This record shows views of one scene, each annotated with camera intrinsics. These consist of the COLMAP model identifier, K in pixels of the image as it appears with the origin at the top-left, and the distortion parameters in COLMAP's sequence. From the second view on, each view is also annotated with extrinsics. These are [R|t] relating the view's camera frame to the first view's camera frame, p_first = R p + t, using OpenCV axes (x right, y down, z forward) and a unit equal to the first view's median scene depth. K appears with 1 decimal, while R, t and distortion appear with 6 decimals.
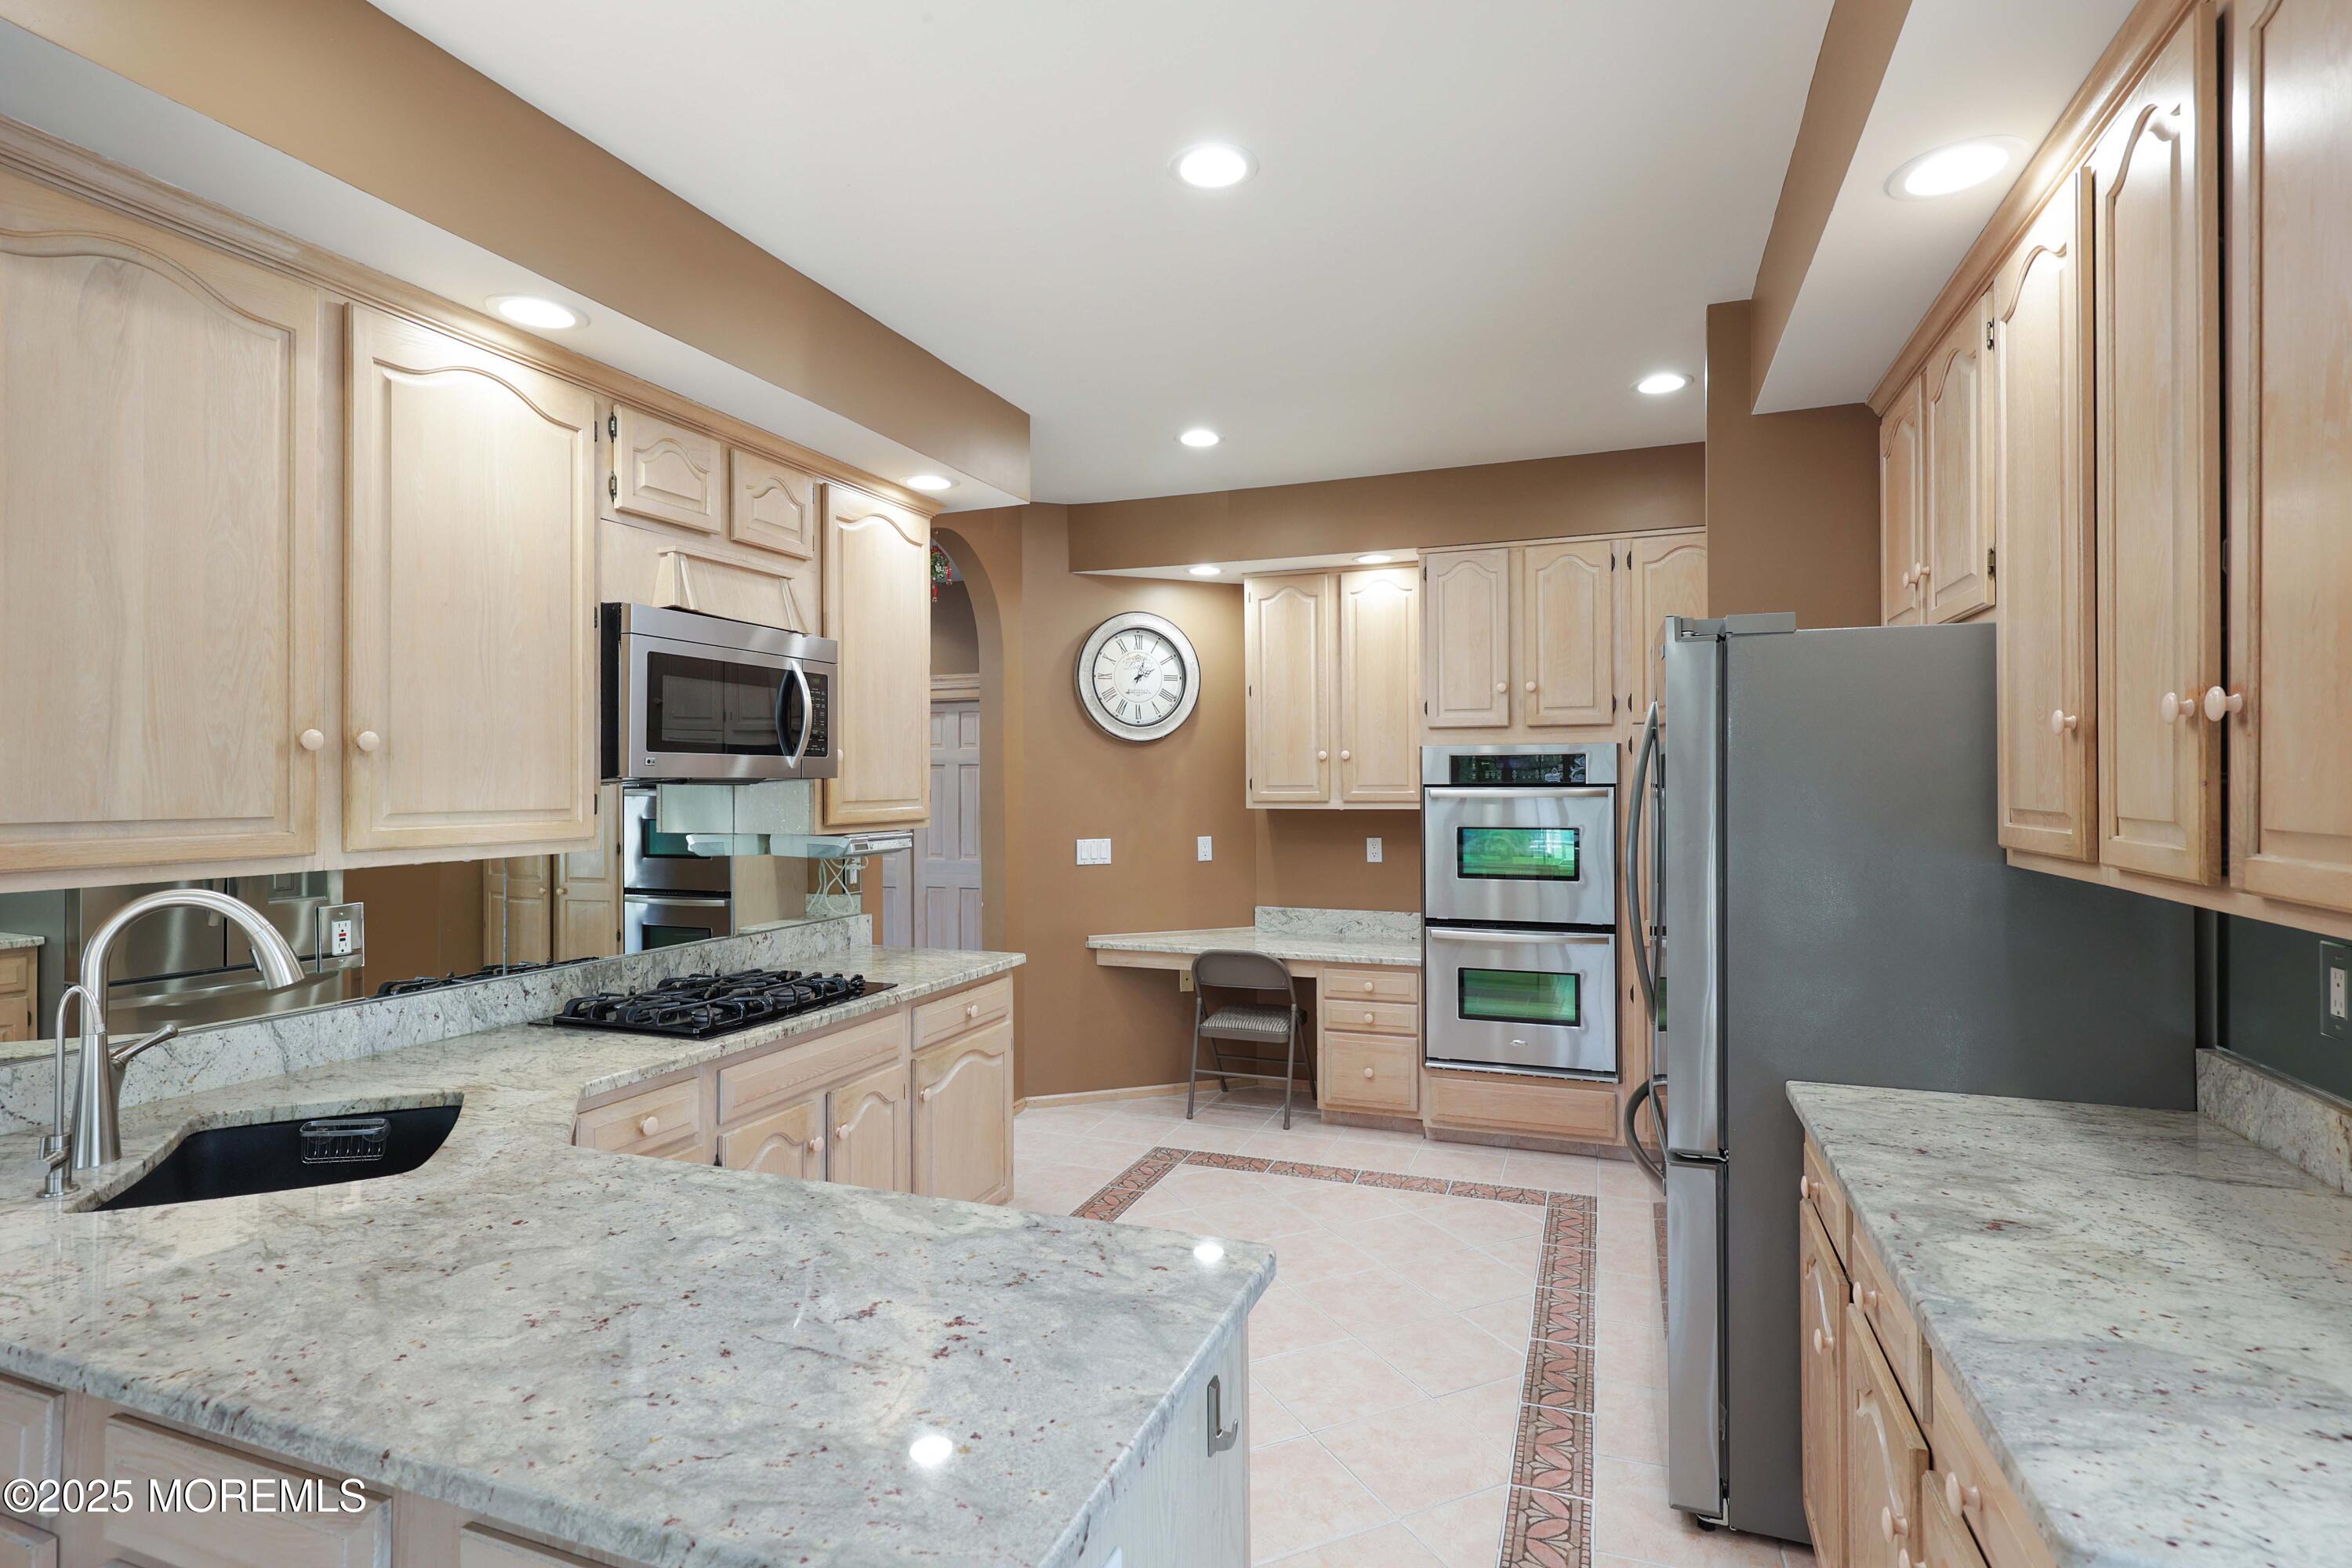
lens RADIAL K [[1152.9, 0, 1165.4], [0, 1152.9, 791.9], [0, 0, 1]] dist [0.000475, -0.000029]
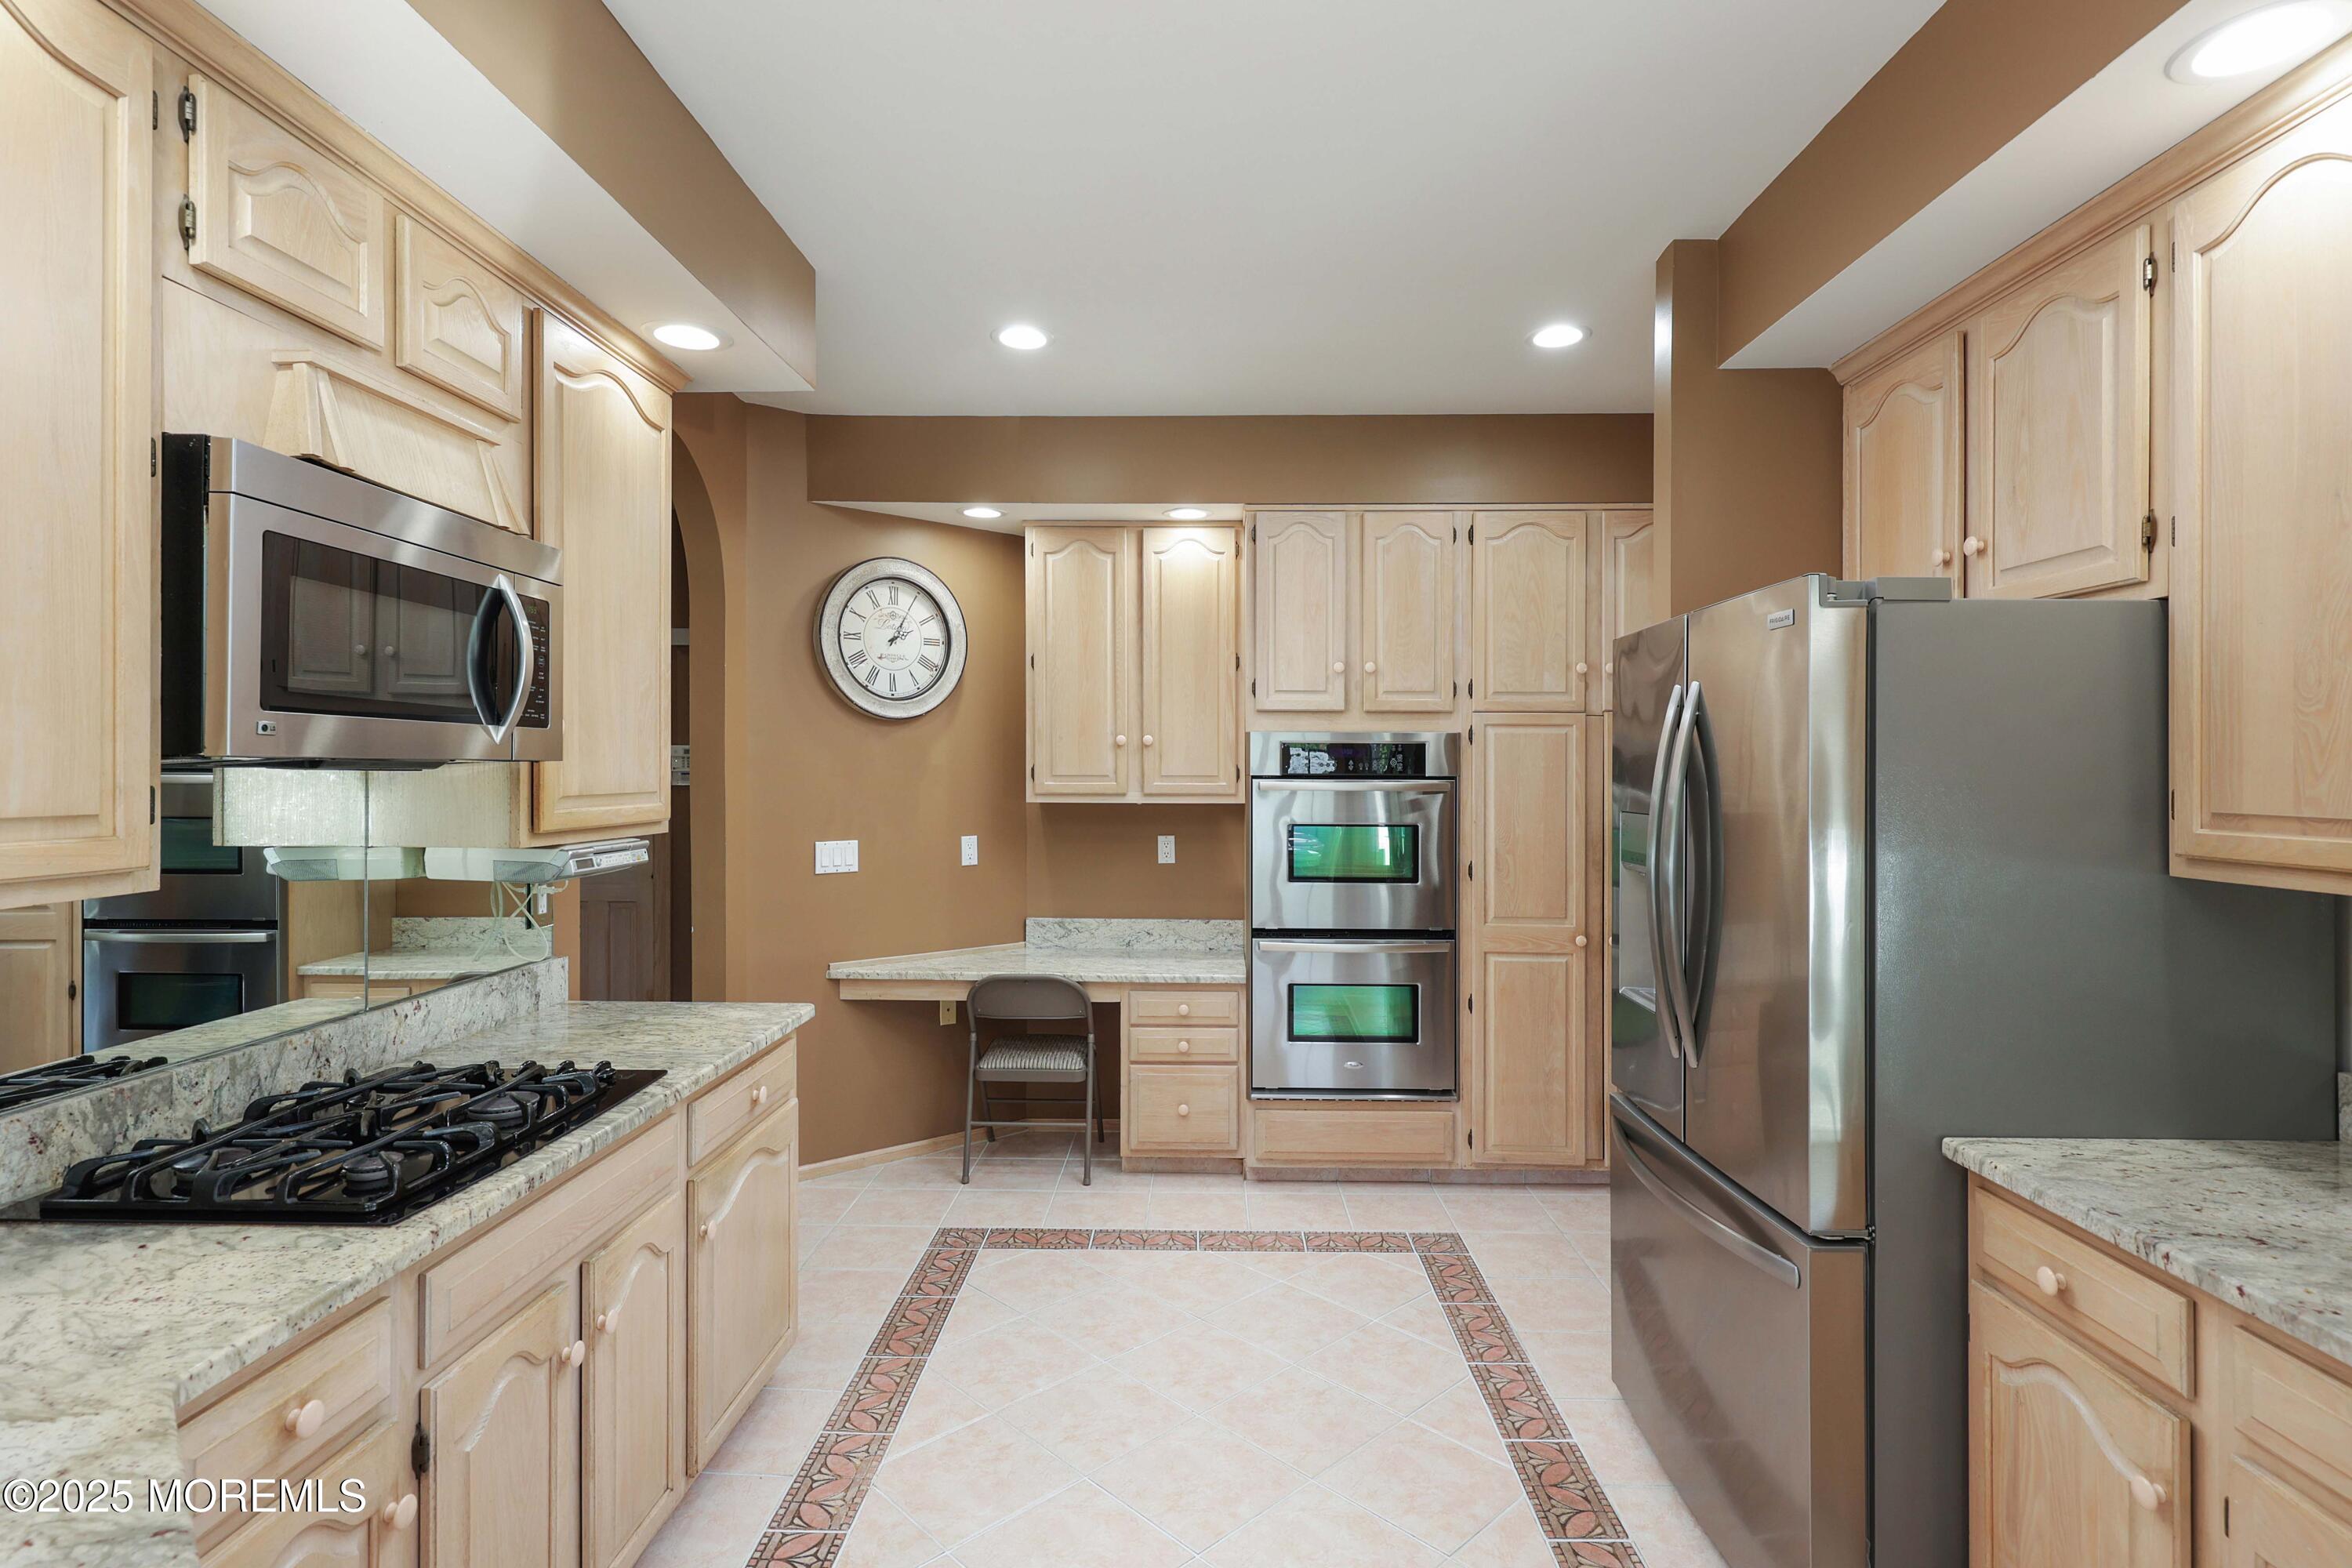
lens RADIAL K [[1175.8, 0, 1176.0], [0, 1175.8, 784.0], [0, 0, 1]] dist [0.000382, 0.000571]
pose [[0.941951, 0.005375, 0.335706, -0.133565], [-0.006742, 0.999973, 0.002906, -0.002366], [-0.335682, -0.005001, 0.941962, 0.188997]]
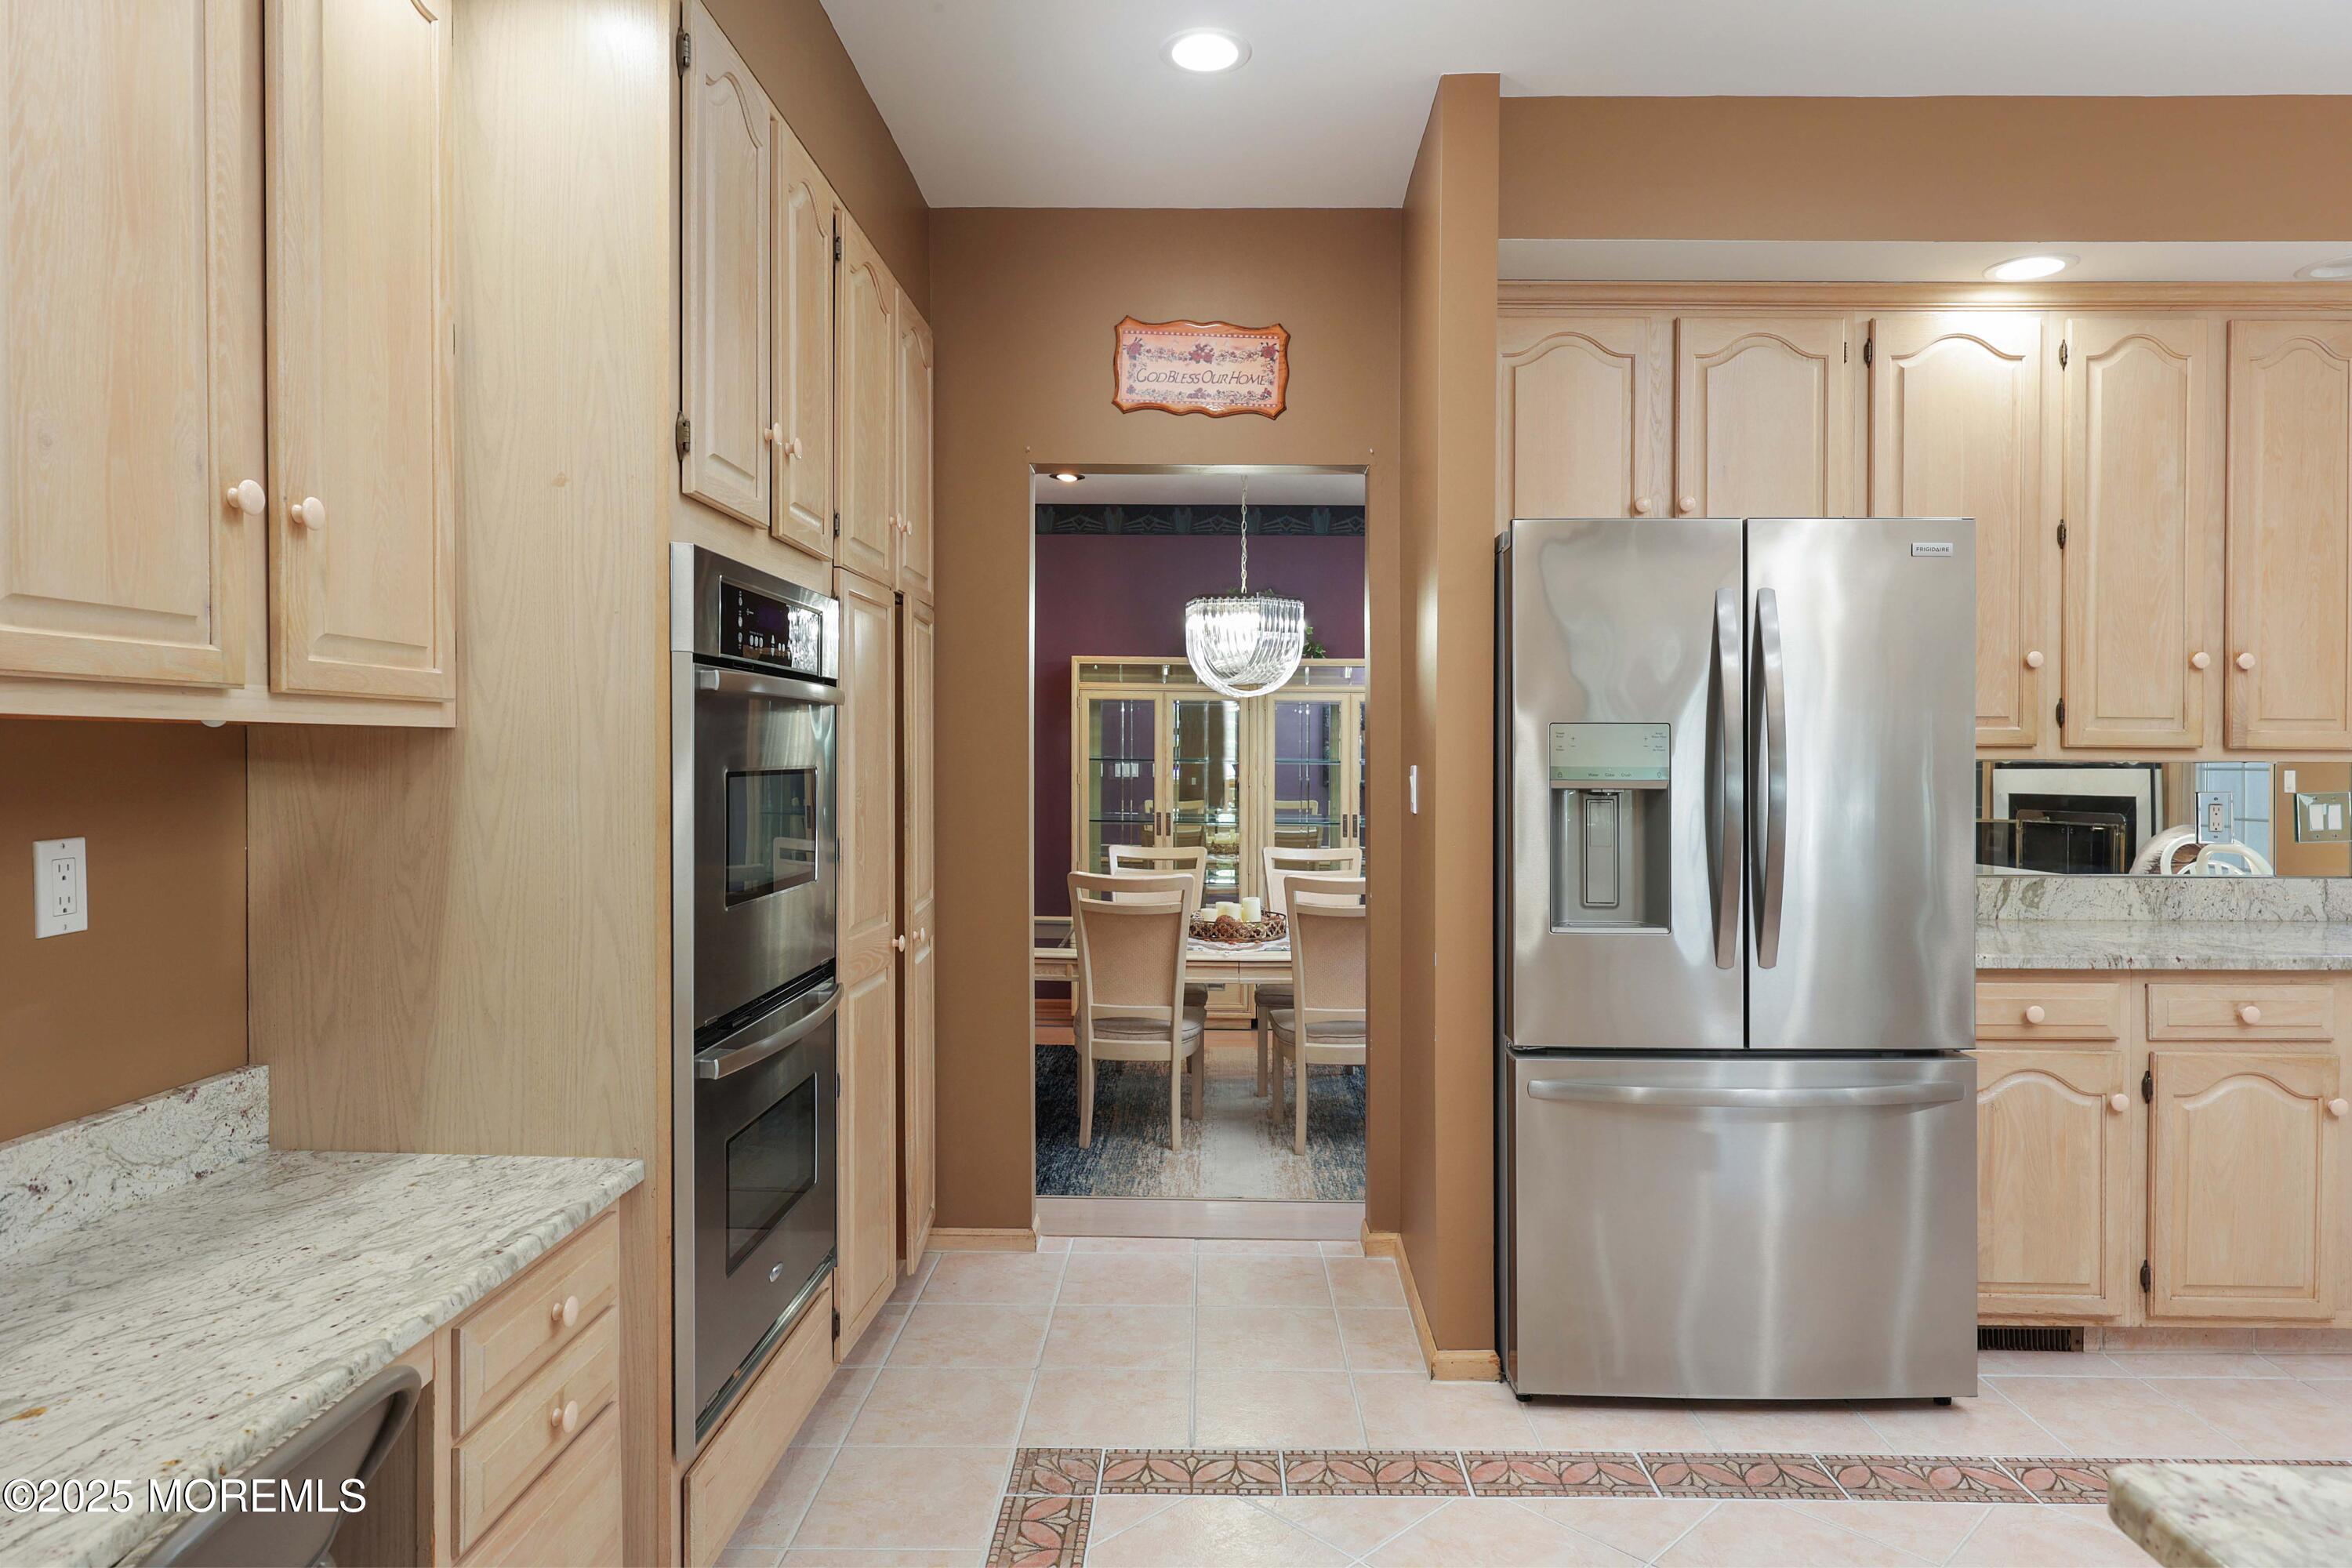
lens RADIAL K [[1399.6, 0, 1229.0], [0, 1399.6, 759.8], [0, 0, 1]] dist [0.001844, -0.000009]
pose [[-0.357855, -0.005068, 0.933763, -0.242757], [0.001269, 0.999982, 0.005914, 0.024628], [-0.933776, 0.003301, -0.357842, 1.041090]]
